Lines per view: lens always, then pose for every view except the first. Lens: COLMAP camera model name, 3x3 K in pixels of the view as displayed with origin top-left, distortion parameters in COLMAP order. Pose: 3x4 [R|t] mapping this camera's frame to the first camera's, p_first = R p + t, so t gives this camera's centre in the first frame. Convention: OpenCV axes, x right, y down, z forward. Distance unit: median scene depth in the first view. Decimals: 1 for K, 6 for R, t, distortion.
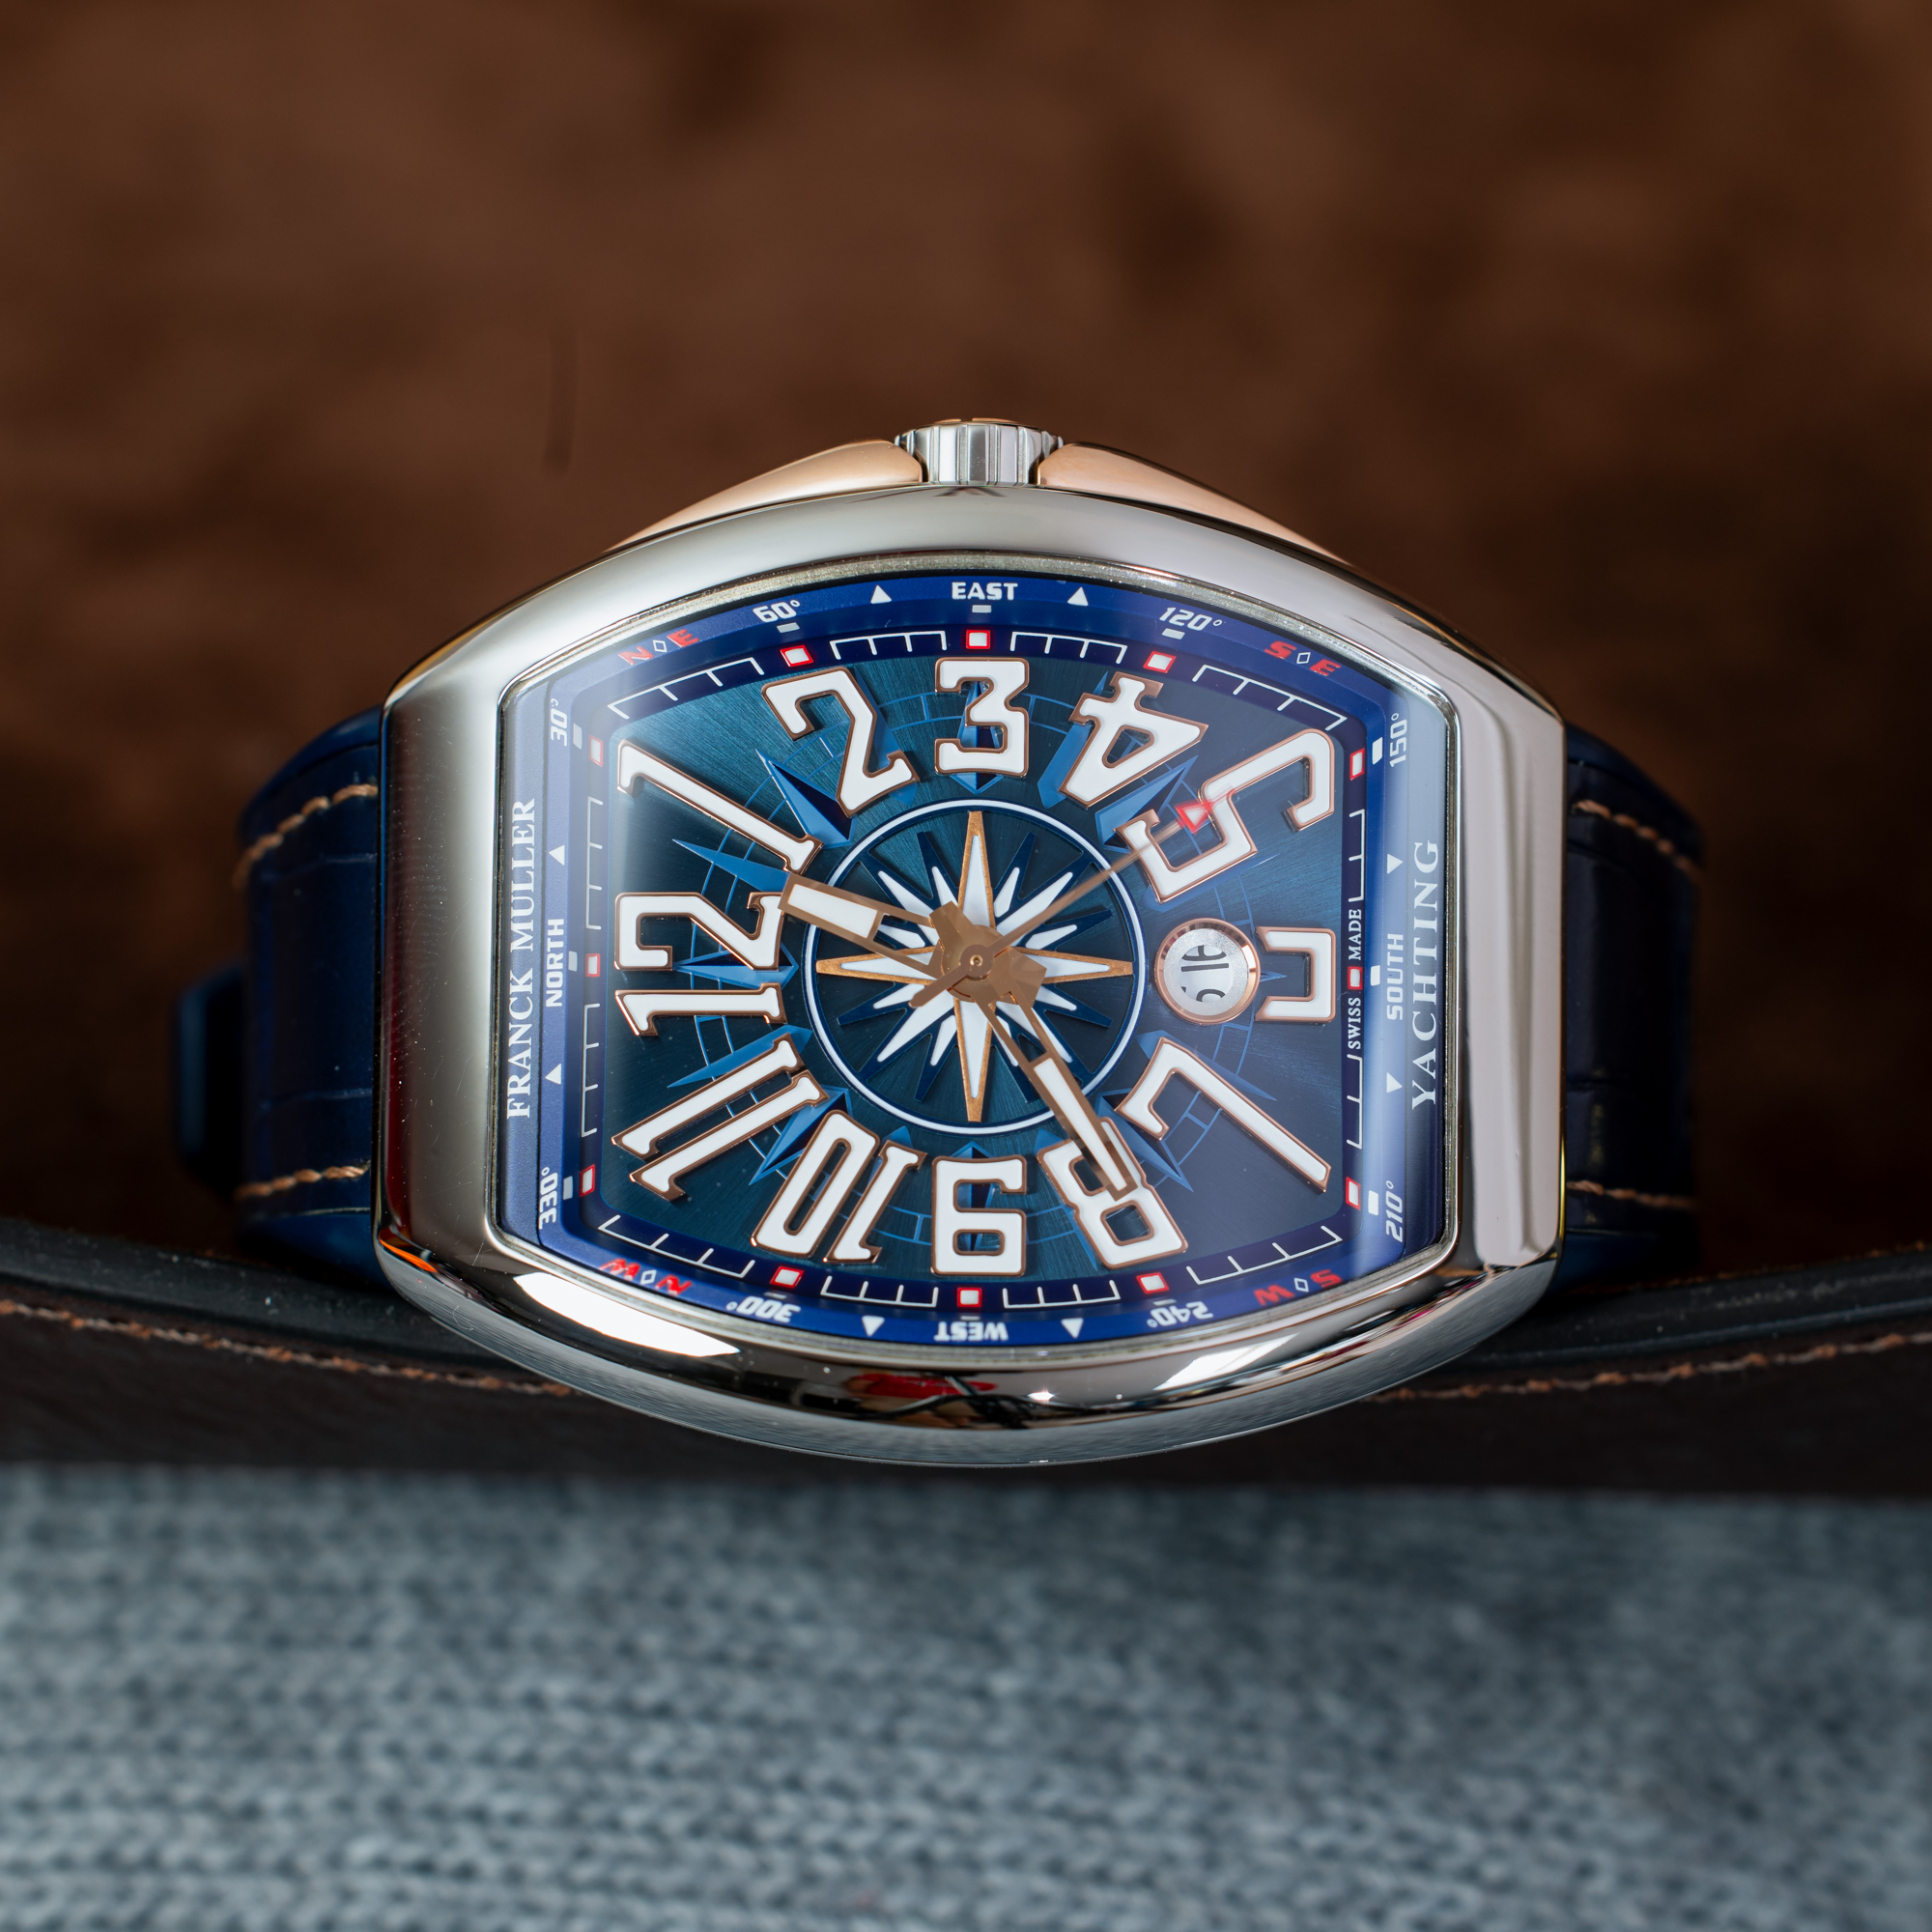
lens RADIAL K [[13764.1, 0, 966.6], [0, 13764.1, 970.8], [0, 0, 1]] dist [0.692999, 0.000000]
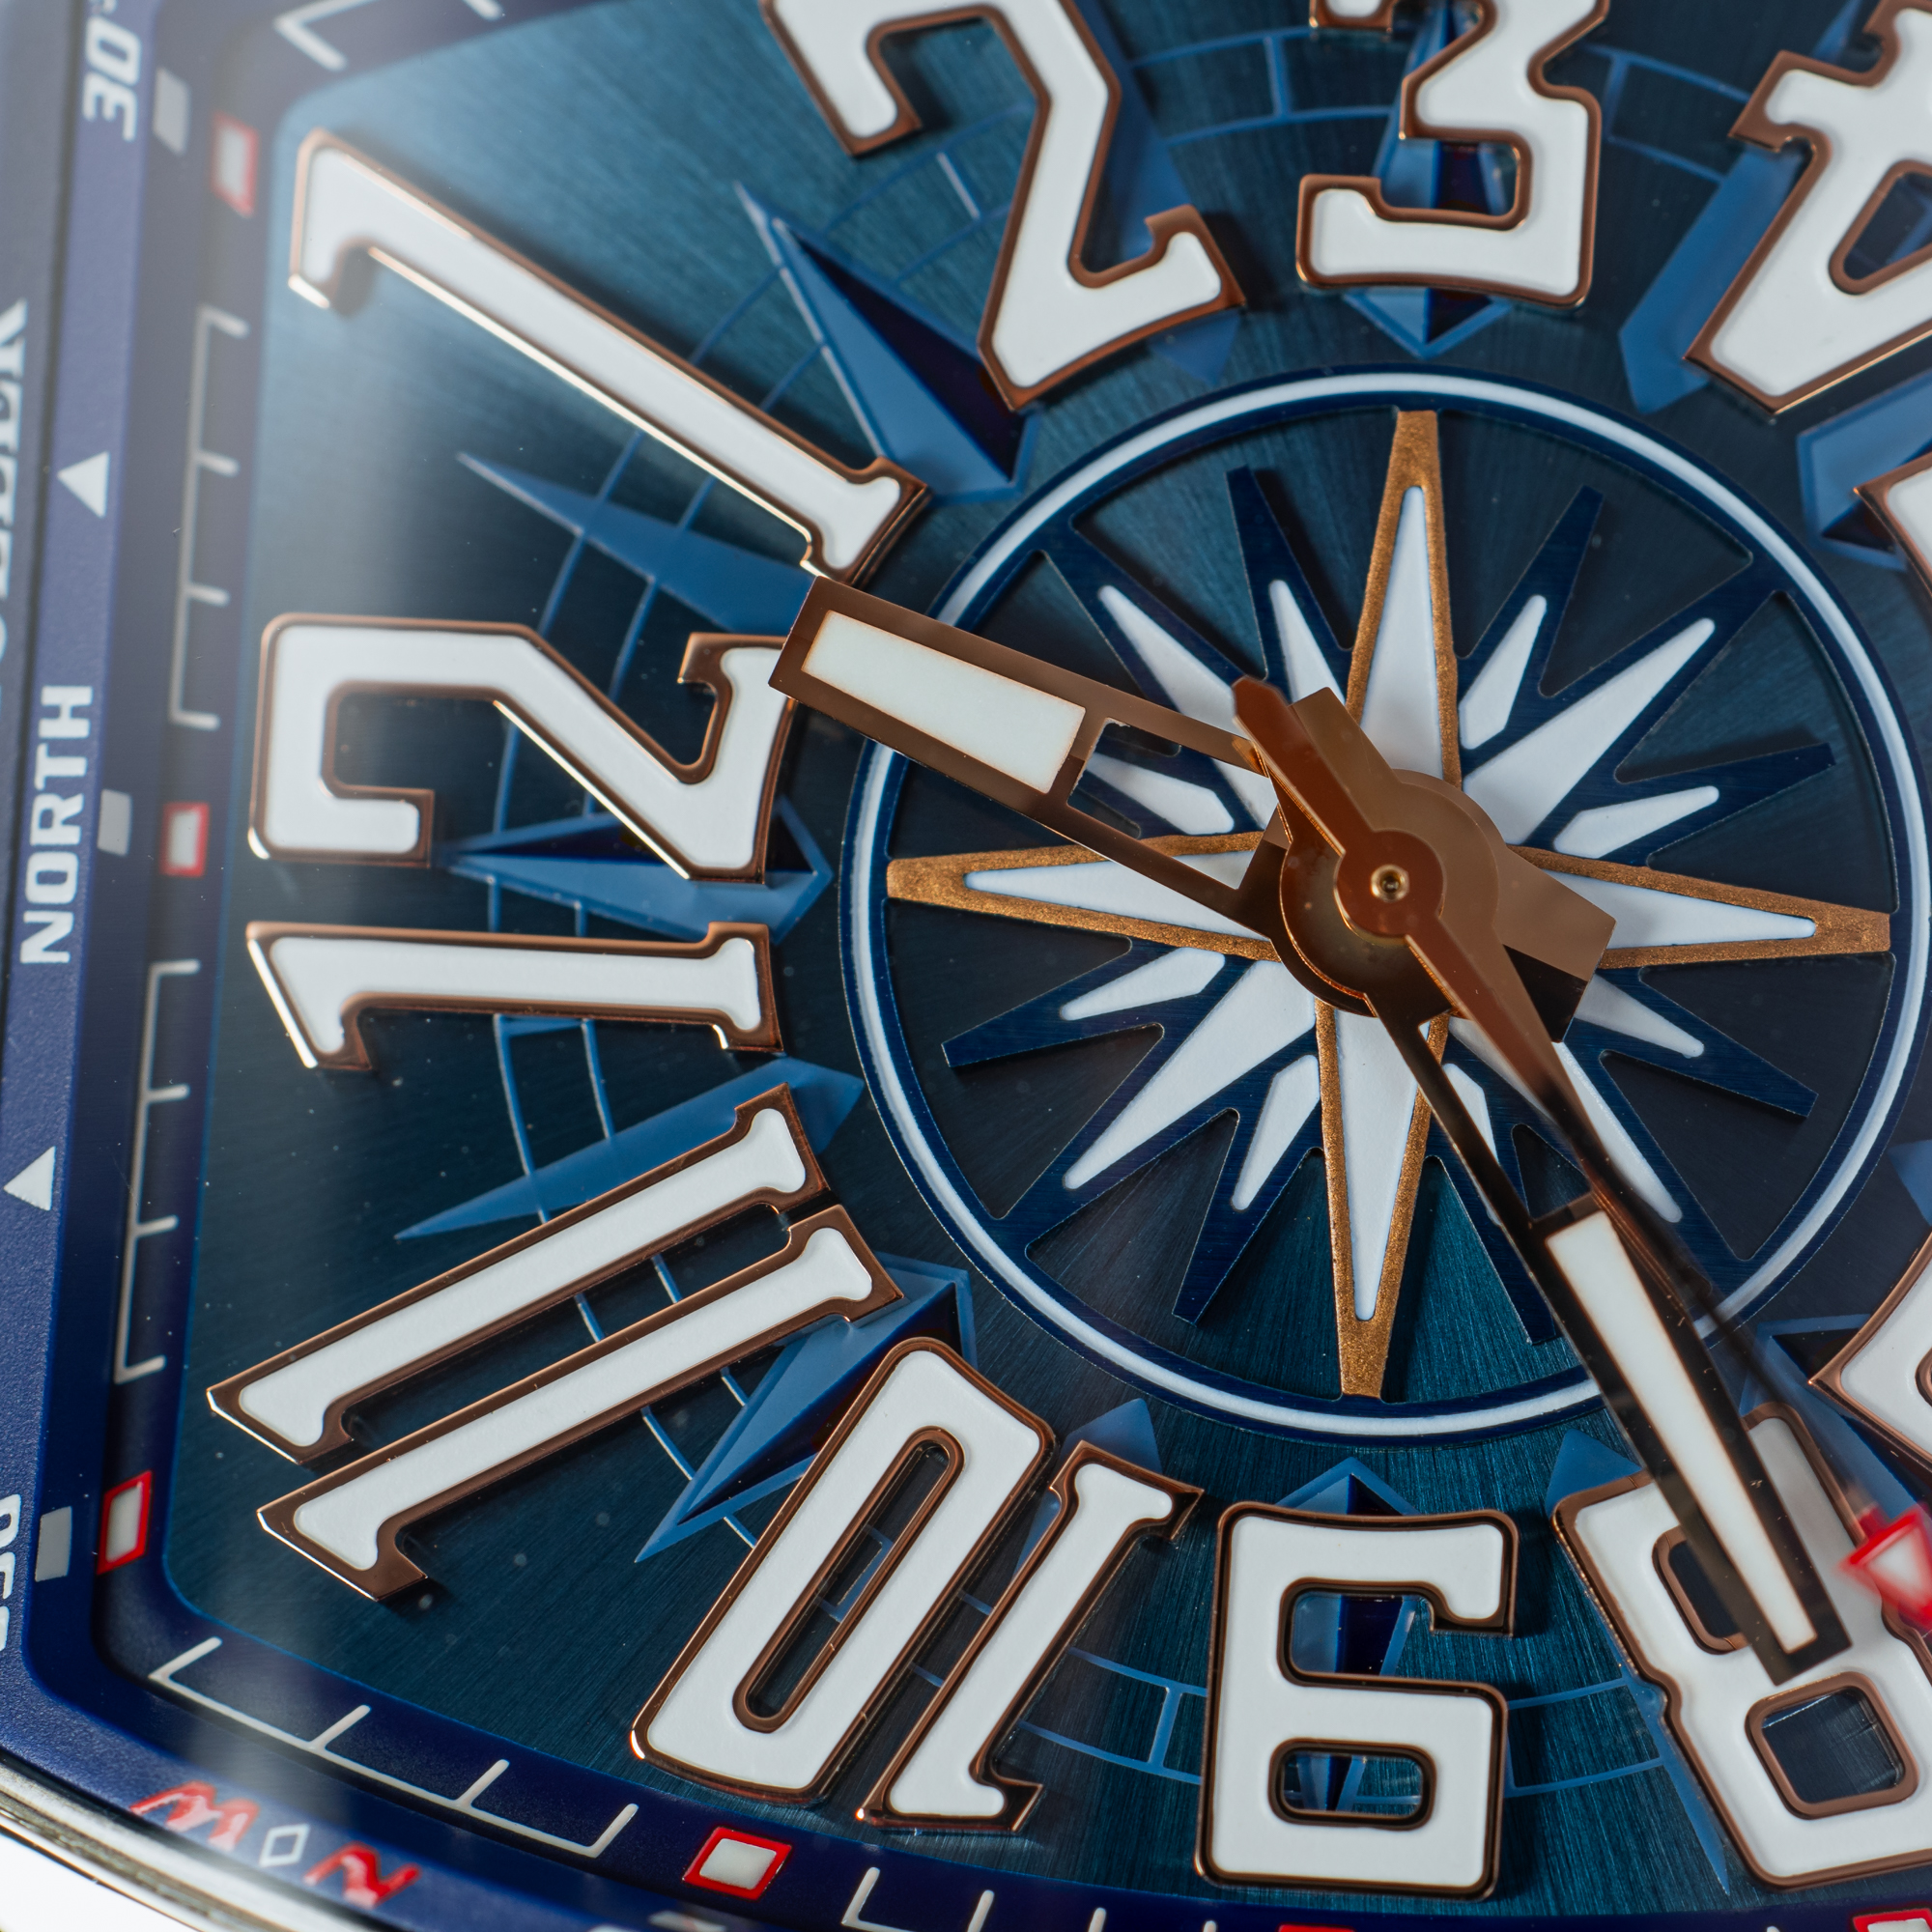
lens RADIAL K [[13764.1, 0, 1150.4], [0, 13764.1, 980.3], [0, 0, 1]] dist [0.692999, 0.000000]
pose [[0.996641, 0.049645, -0.065130, 0.015776], [-0.049770, 0.998761, -0.000305, 0.001823], [0.065034, 0.003546, 0.997877, 0.685897]]
